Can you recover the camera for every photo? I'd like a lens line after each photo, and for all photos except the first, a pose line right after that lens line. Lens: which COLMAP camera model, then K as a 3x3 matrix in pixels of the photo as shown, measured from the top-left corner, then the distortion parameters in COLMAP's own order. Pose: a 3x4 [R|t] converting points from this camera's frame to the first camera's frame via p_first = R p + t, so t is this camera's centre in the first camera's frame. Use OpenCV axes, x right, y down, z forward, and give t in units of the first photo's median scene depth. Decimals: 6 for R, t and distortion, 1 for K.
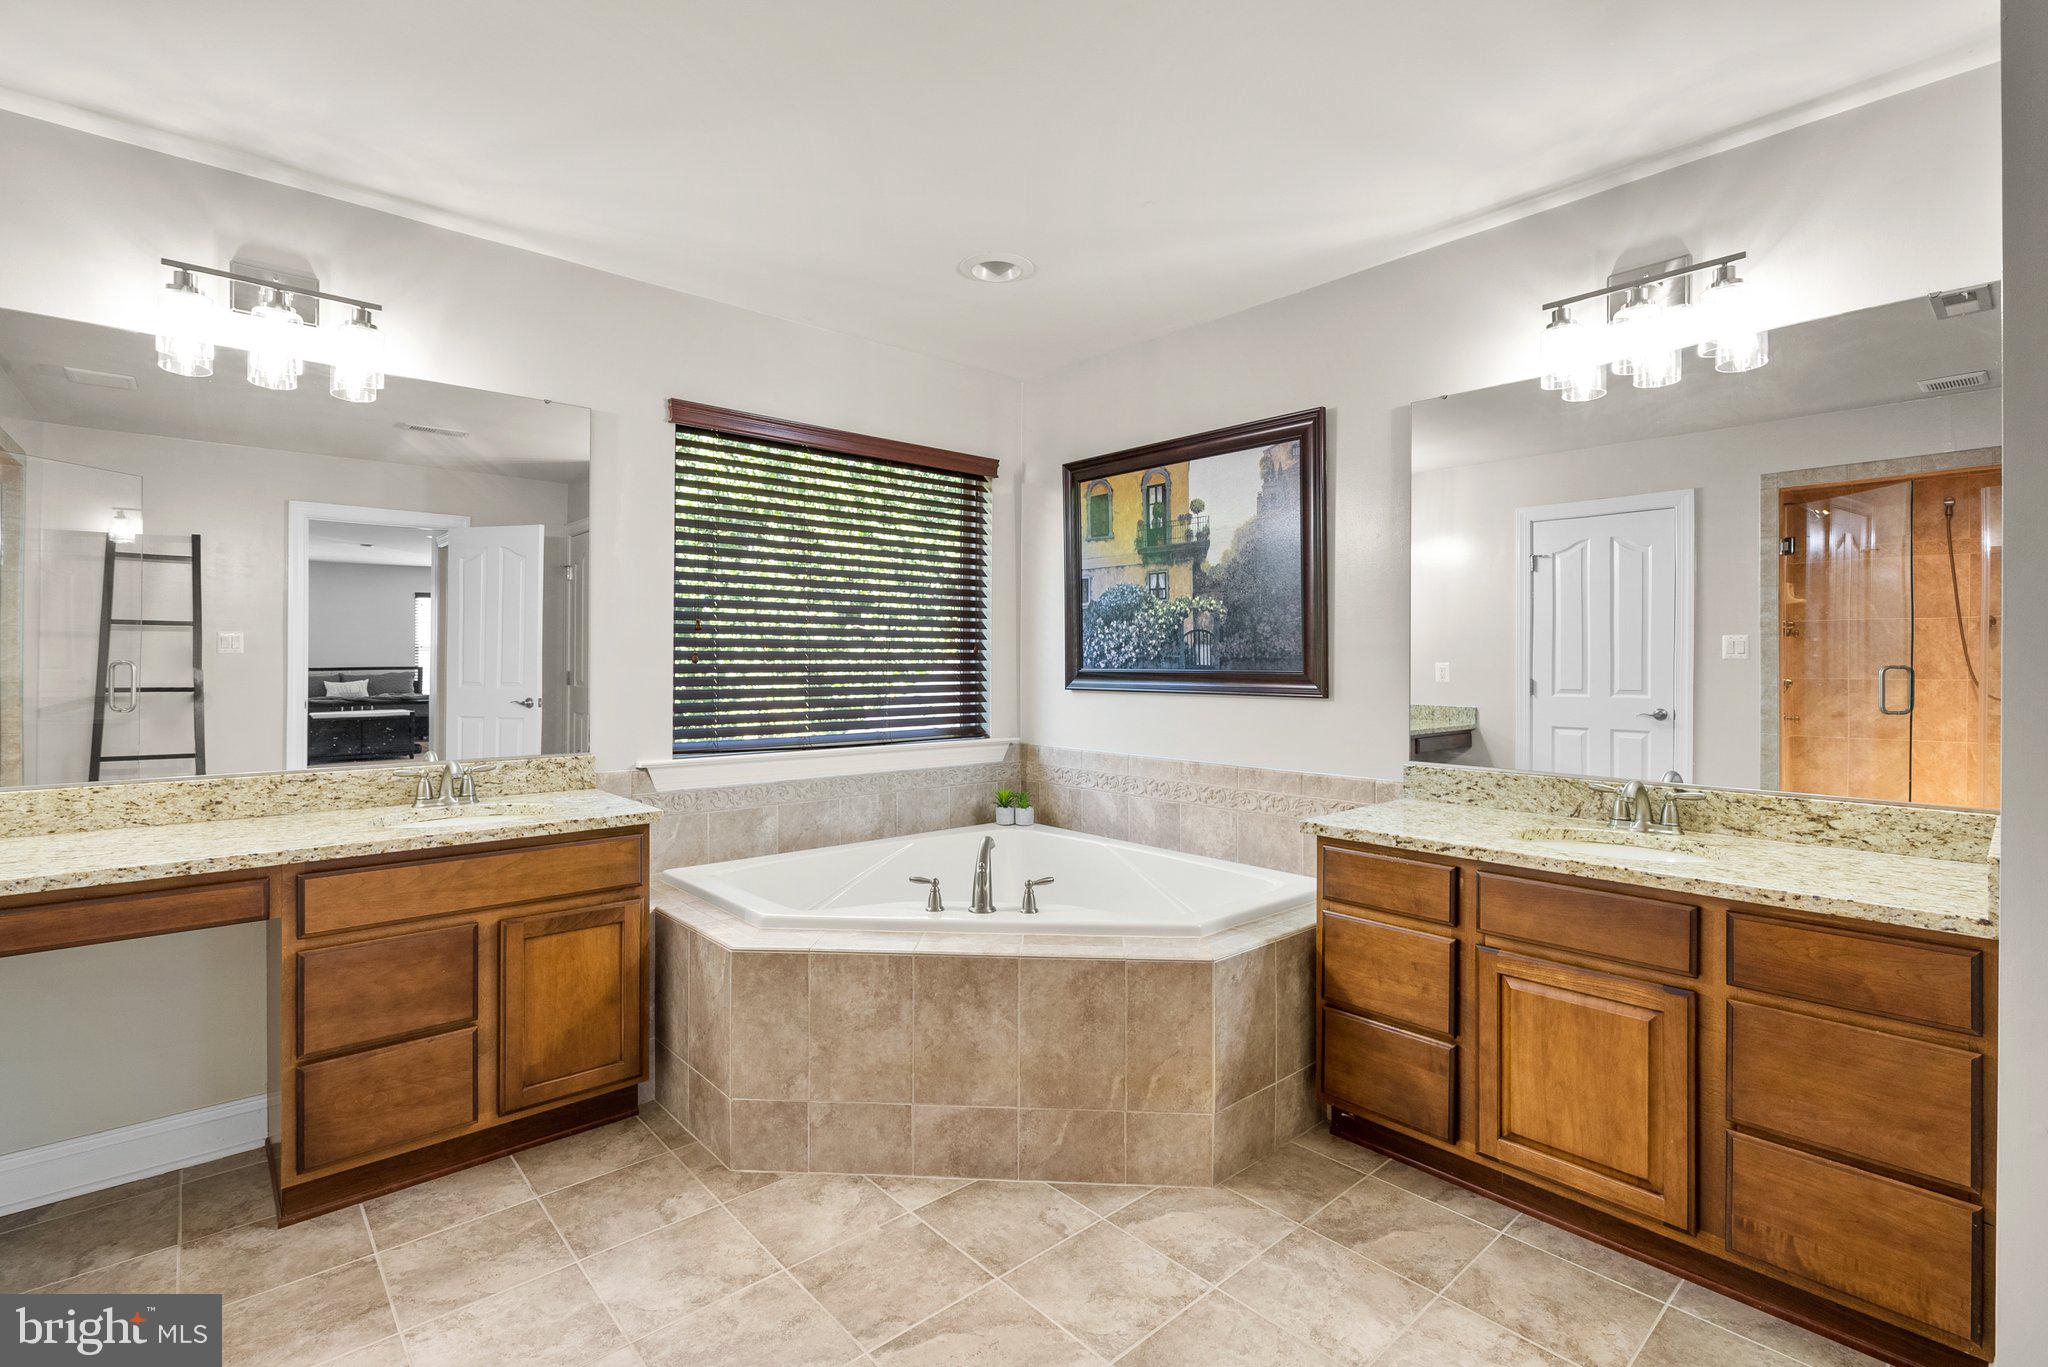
lens RADIAL K [[940.9, 0, 1018.1], [0, 940.9, 689.7], [0, 0, 1]] dist [-0.008197, 0.004016]
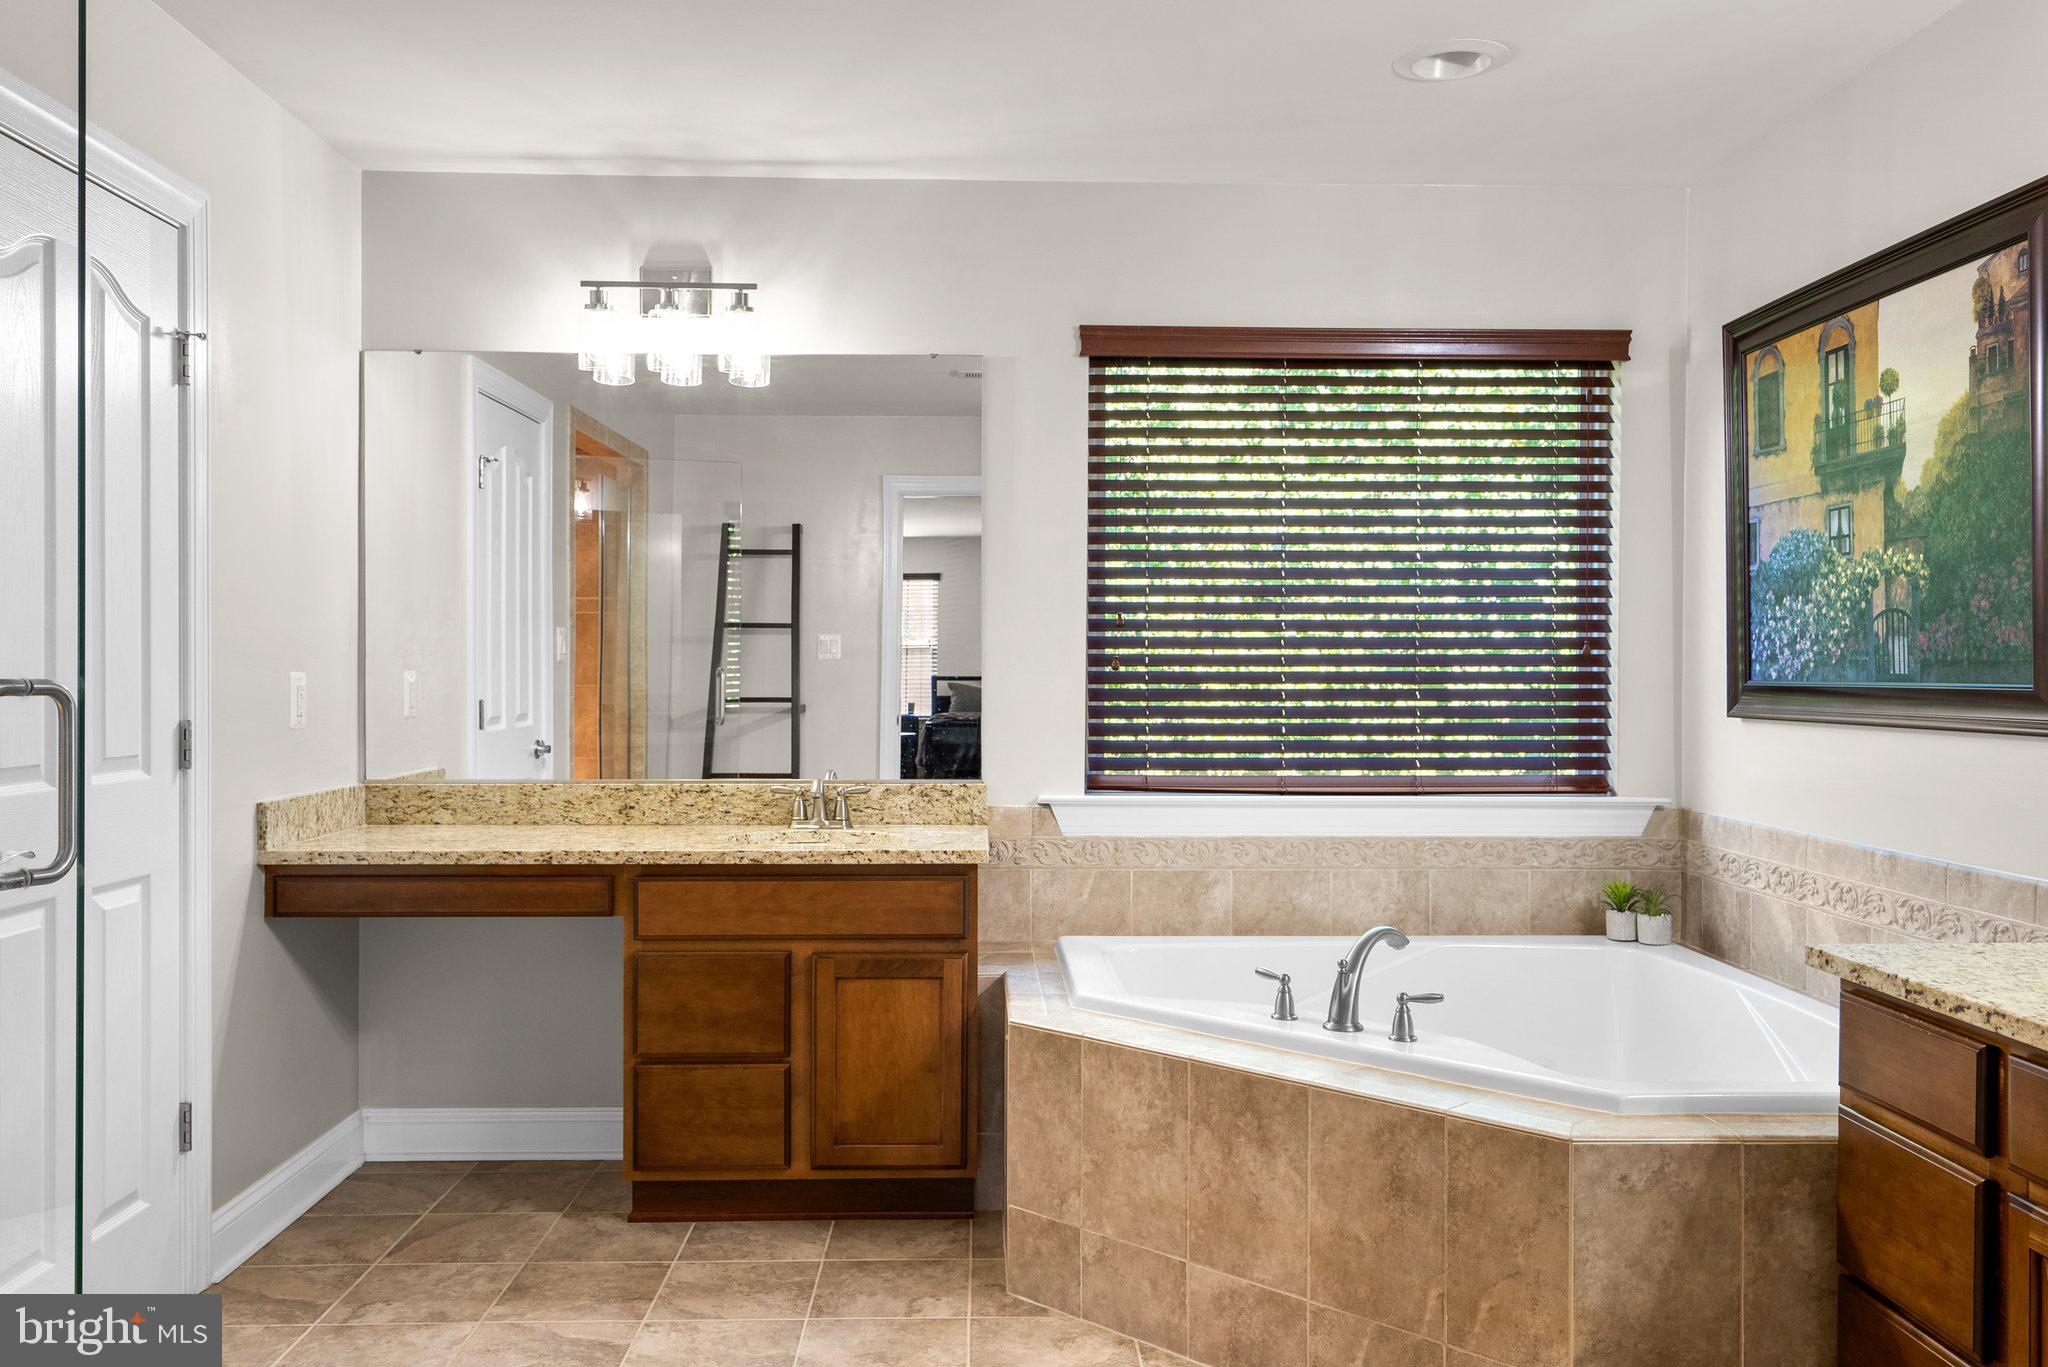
lens RADIAL K [[1645.3, 0, 1020.8], [0, 1645.3, 751.7], [0, 0, 1]] dist [0.002568, 0.005850]
pose [[0.760271, 0.032270, -0.648804, 0.604638], [-0.020177, 0.999457, 0.026066, 0.005673], [0.649293, -0.006726, 0.760509, -0.074194]]
